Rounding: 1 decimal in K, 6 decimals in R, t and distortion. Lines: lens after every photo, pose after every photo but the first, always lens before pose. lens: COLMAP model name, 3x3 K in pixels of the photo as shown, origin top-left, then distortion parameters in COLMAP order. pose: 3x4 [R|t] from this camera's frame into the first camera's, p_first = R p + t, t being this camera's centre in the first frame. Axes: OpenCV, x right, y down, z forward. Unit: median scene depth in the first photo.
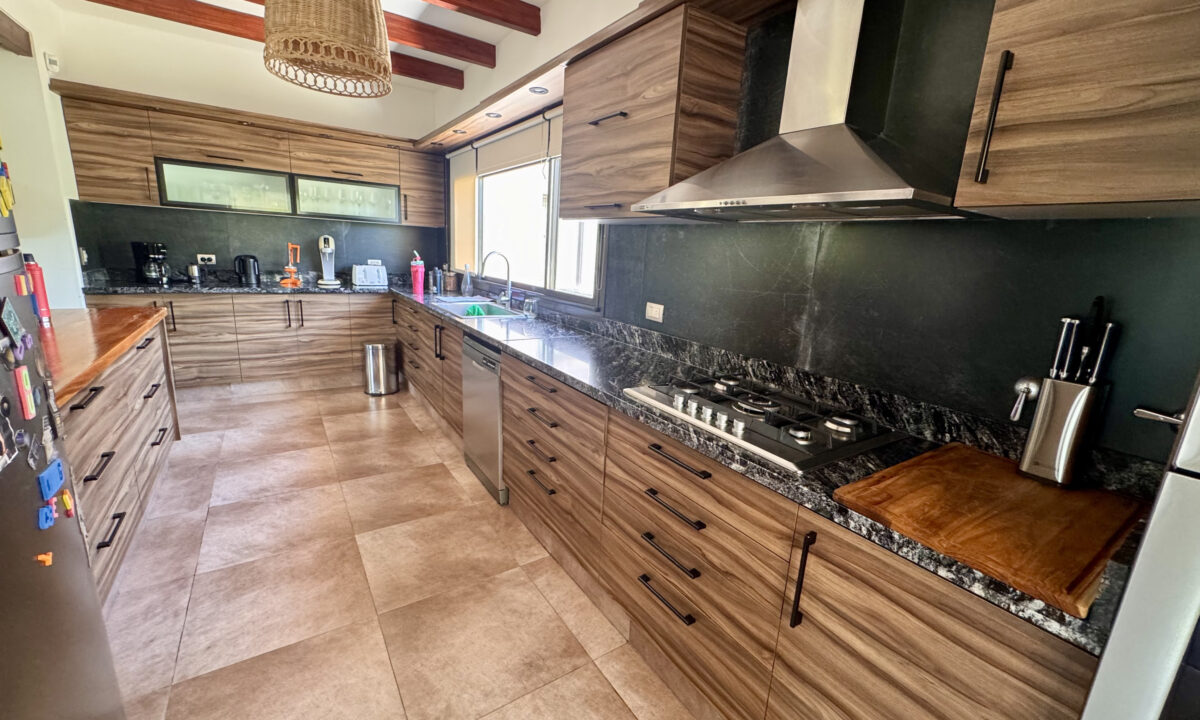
lens RADIAL K [[482.3, 0, 602.6], [0, 482.3, 362.3], [0, 0, 1]] dist [0.001214, -0.000093]
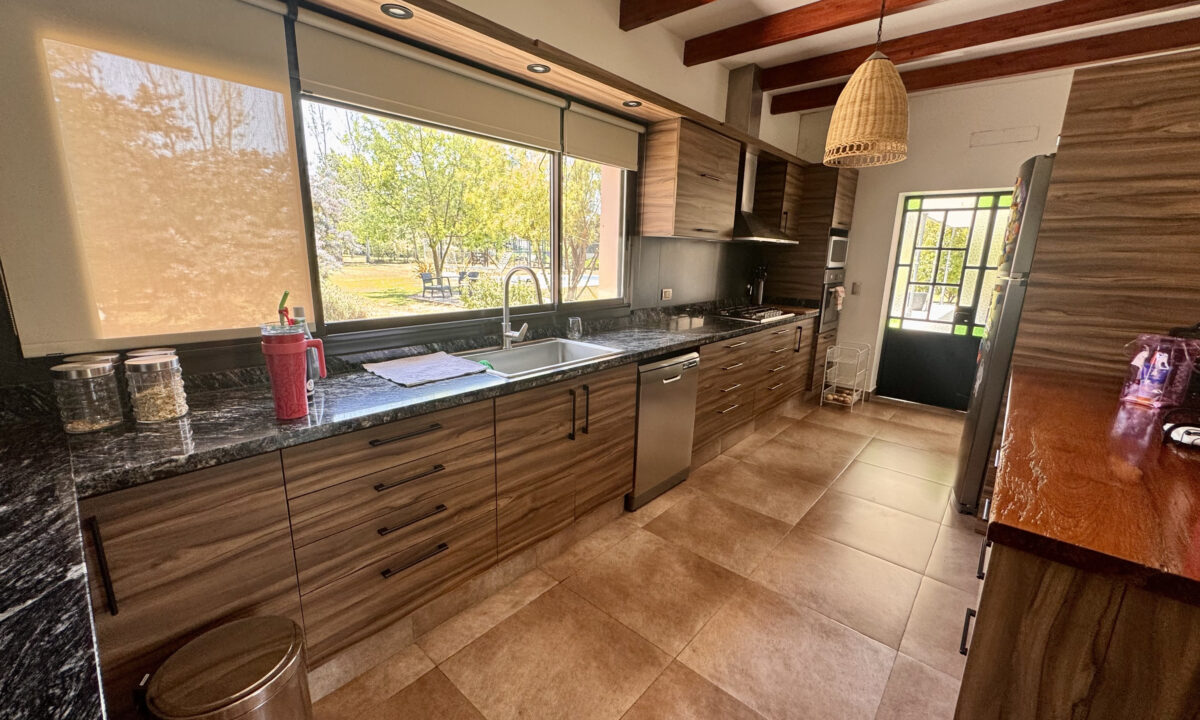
lens RADIAL K [[482.3, 0, 602.5], [0, 482.3, 358.8], [0, 0, 1]] dist [0.001214, -0.000093]
pose [[-0.257781, -0.278039, 0.925334, -1.130702], [0.175199, 0.928374, 0.327759, -0.387823], [-0.950187, 0.246608, -0.190605, 1.308989]]
